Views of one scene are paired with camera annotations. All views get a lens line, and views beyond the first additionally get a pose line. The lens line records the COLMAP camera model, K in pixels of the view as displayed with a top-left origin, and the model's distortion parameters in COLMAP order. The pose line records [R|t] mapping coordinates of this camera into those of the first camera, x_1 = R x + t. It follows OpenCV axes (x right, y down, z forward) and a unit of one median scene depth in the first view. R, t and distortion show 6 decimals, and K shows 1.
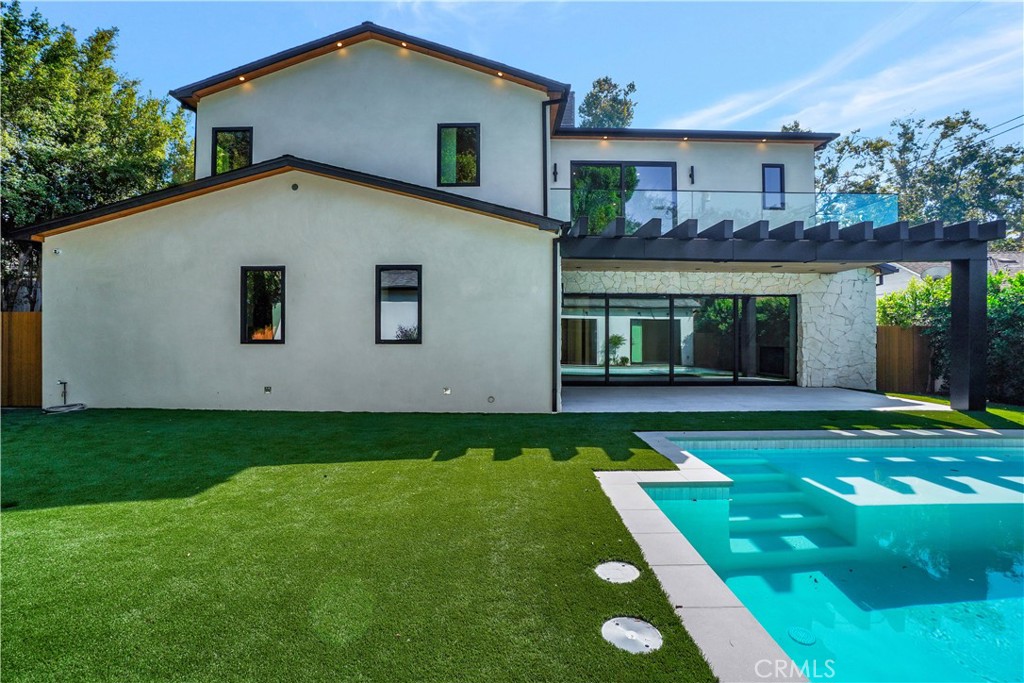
lens RADIAL K [[435.8, 0, 510.5], [0, 435.8, 343.2], [0, 0, 1]] dist [-0.034176, -0.000097]
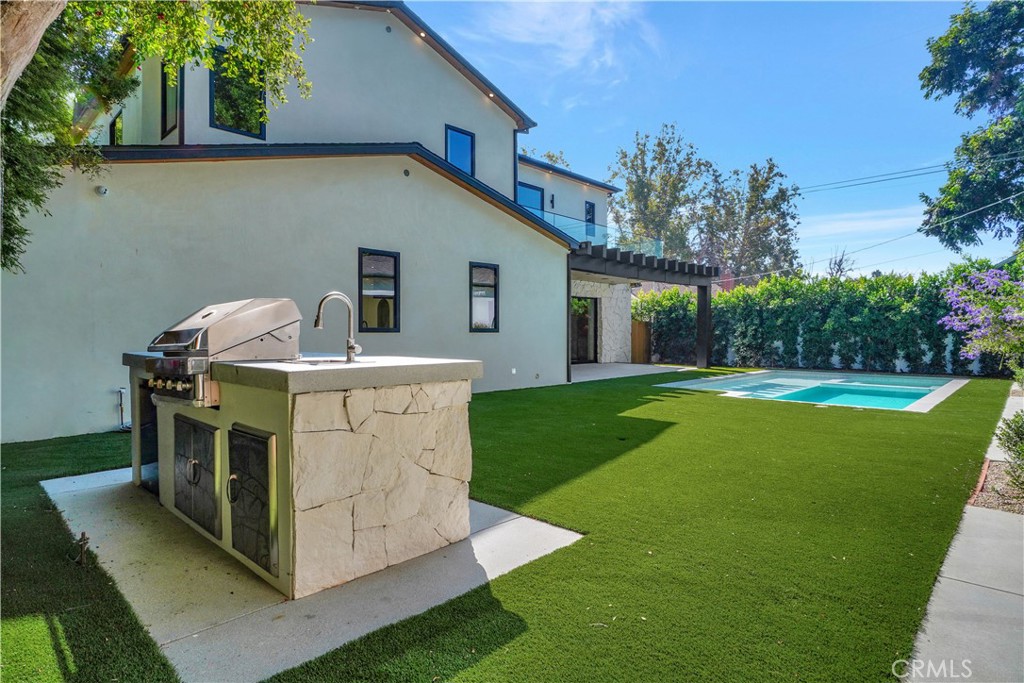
lens RADIAL K [[539.2, 0, 512.8], [0, 539.2, 338.7], [0, 0, 1]] dist [-0.001154, -0.000103]
pose [[0.691919, -0.009999, 0.721906, -1.014977], [0.007557, 0.999950, 0.006607, 0.007914], [-0.721935, 0.000884, 0.691960, -0.025292]]
